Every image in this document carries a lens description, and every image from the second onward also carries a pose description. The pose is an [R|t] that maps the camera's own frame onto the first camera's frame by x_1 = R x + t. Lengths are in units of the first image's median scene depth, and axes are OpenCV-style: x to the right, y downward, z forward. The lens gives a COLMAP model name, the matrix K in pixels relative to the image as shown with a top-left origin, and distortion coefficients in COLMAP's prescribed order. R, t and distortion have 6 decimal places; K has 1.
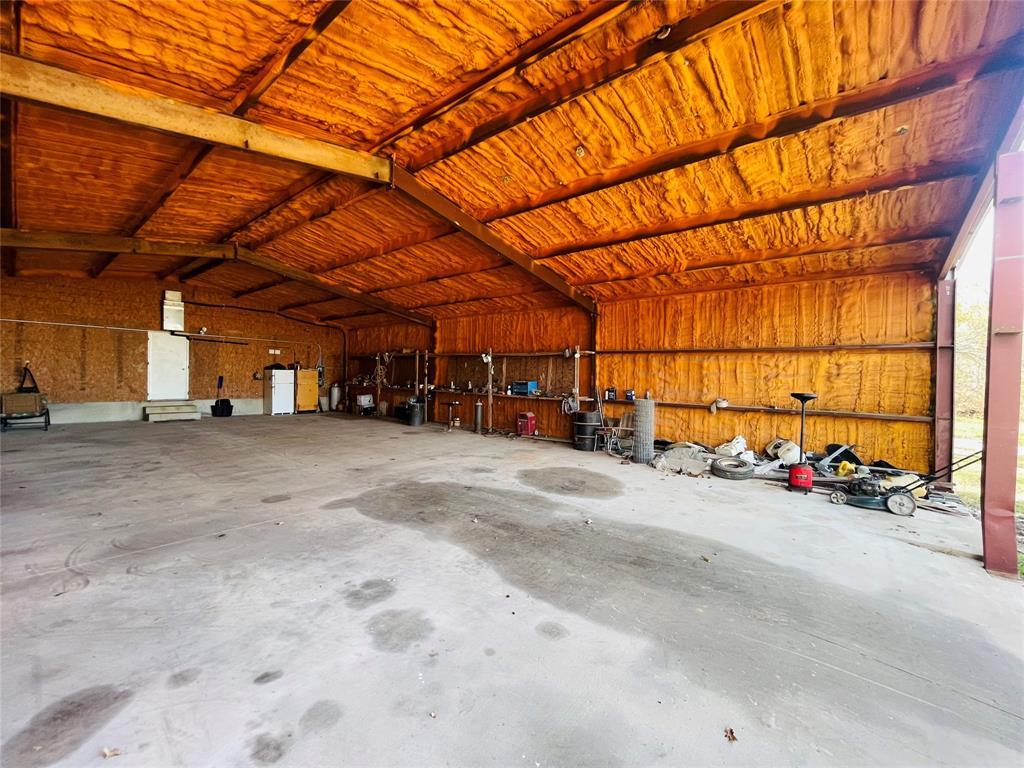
lens RADIAL K [[413.2, 0, 510.4], [0, 413.2, 383.7], [0, 0, 1]] dist [-0.001786, -0.000305]
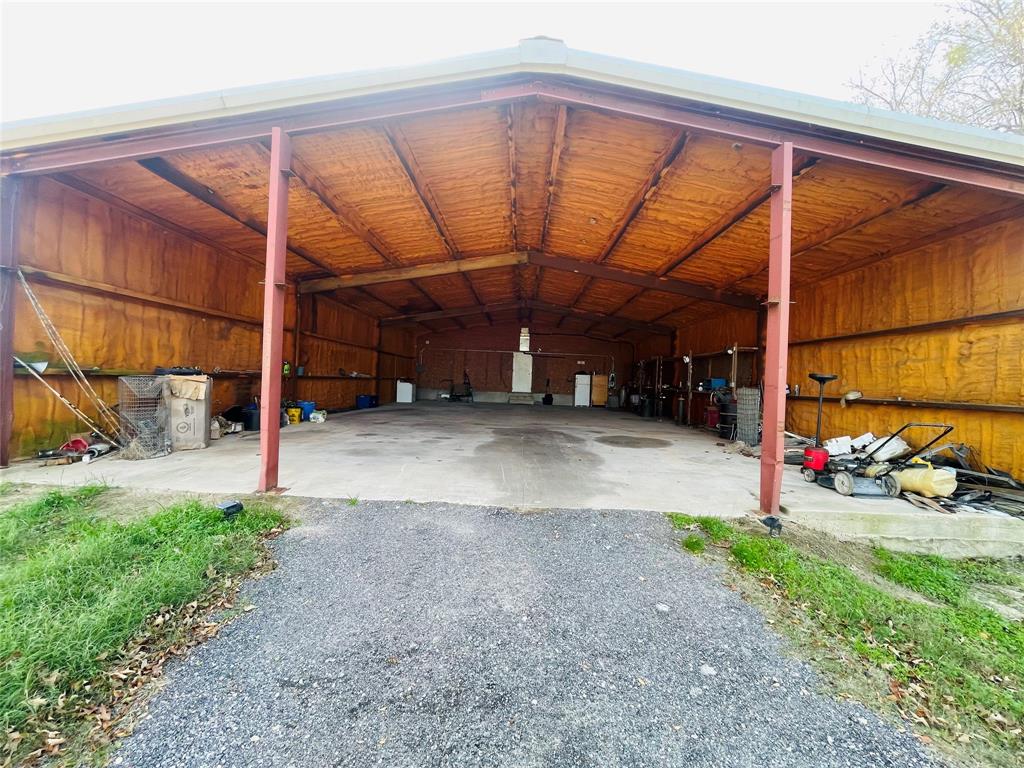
lens RADIAL K [[413.2, 0, 515.2], [0, 413.2, 383.6], [0, 0, 1]] dist [-0.001786, -0.000305]
pose [[0.627588, 0.005254, -0.778528, 0.799681], [-0.037557, 0.999017, -0.023534, 0.074826], [0.777639, 0.044008, 0.627169, -0.132967]]
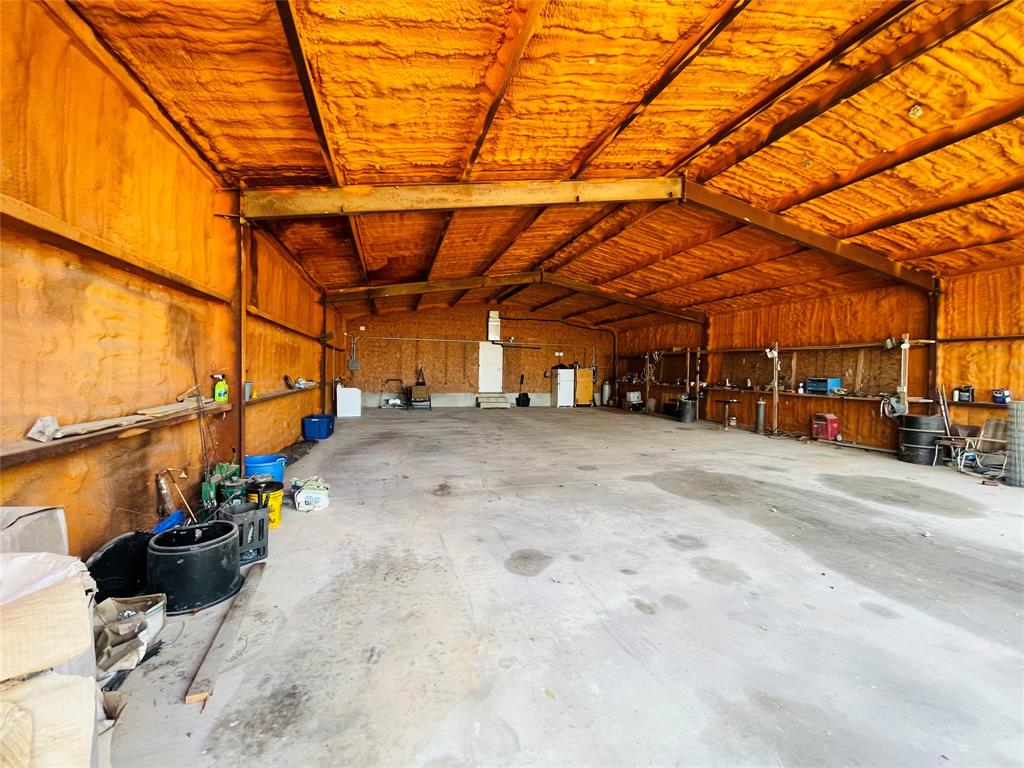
lens RADIAL K [[413.2, 0, 514.5], [0, 413.2, 383.8], [0, 0, 1]] dist [-0.001786, -0.000305]
pose [[0.830906, 0.007445, -0.556364, -0.030137], [-0.006802, 0.999972, 0.003223, 0.010386], [0.556372, 0.001106, 0.830933, -0.122799]]
